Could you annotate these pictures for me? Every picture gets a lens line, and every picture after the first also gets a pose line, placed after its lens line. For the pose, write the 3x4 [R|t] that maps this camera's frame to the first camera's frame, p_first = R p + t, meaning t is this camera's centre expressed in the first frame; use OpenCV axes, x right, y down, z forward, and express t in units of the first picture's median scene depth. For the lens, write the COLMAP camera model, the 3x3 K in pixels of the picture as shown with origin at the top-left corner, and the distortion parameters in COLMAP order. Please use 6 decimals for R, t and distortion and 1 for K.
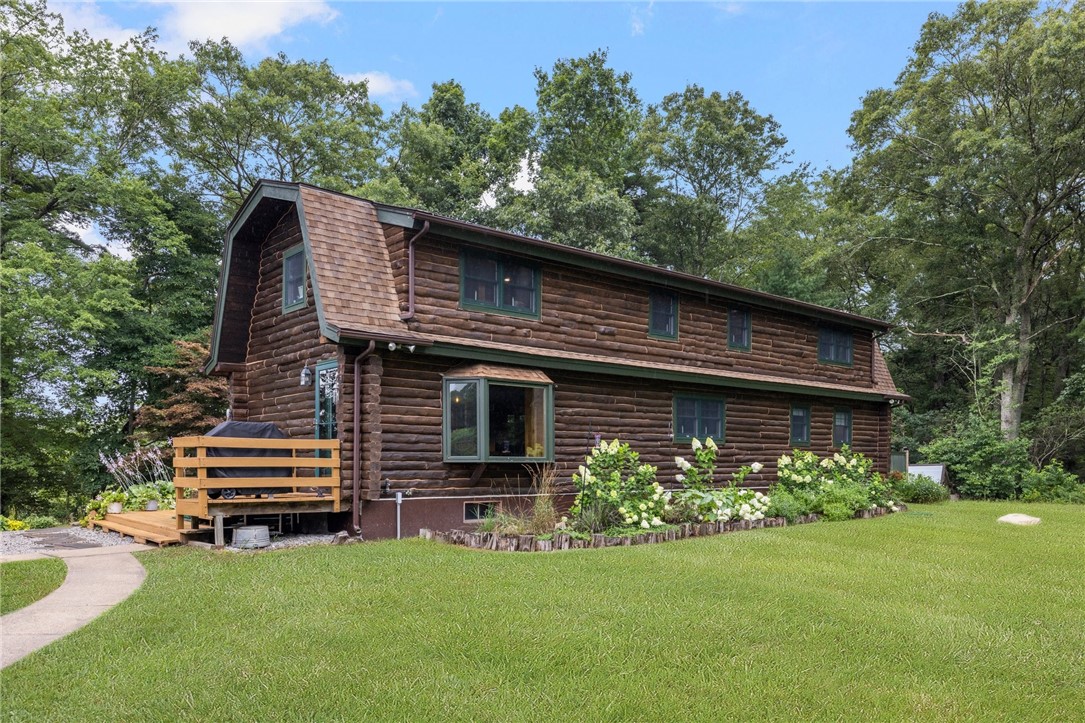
lens RADIAL K [[878.8, 0, 542.5], [0, 878.8, 361.5], [0, 0, 1]] dist [-0.003294, 0.000174]
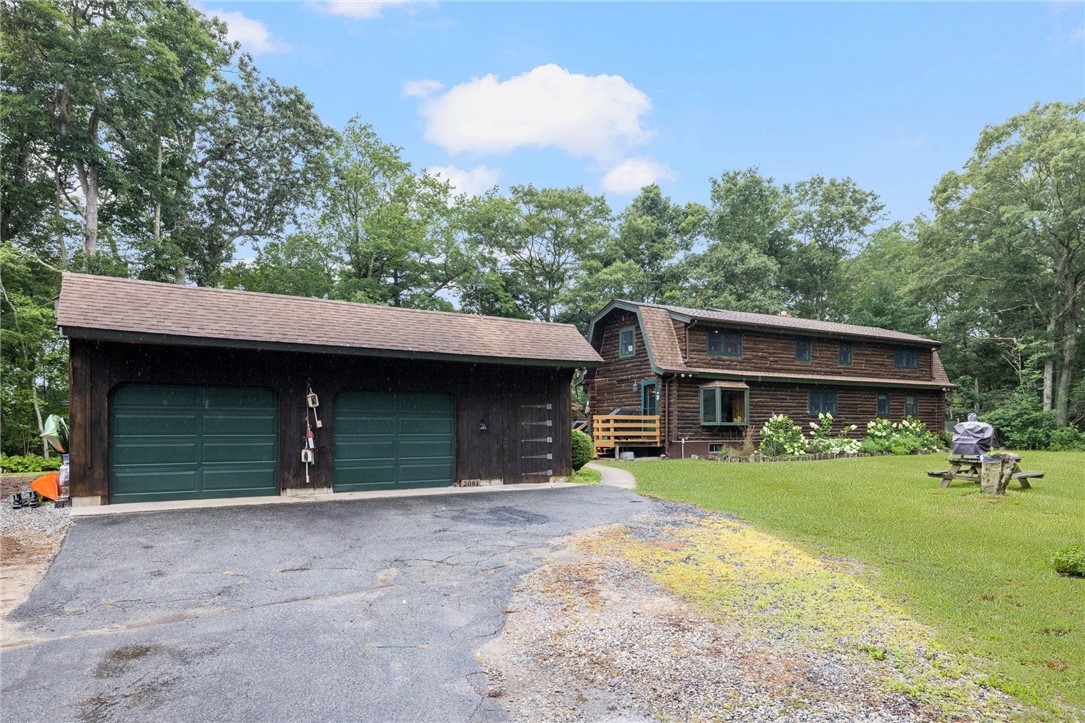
lens RADIAL K [[692.4, 0, 543.8], [0, 692.4, 389.8], [0, 0, 1]] dist [-0.002198, -0.000372]
pose [[0.978947, -0.015393, -0.203532, -0.119379], [0.026986, 0.998160, 0.054307, -0.066648], [0.202322, -0.058656, 0.977561, -0.651239]]
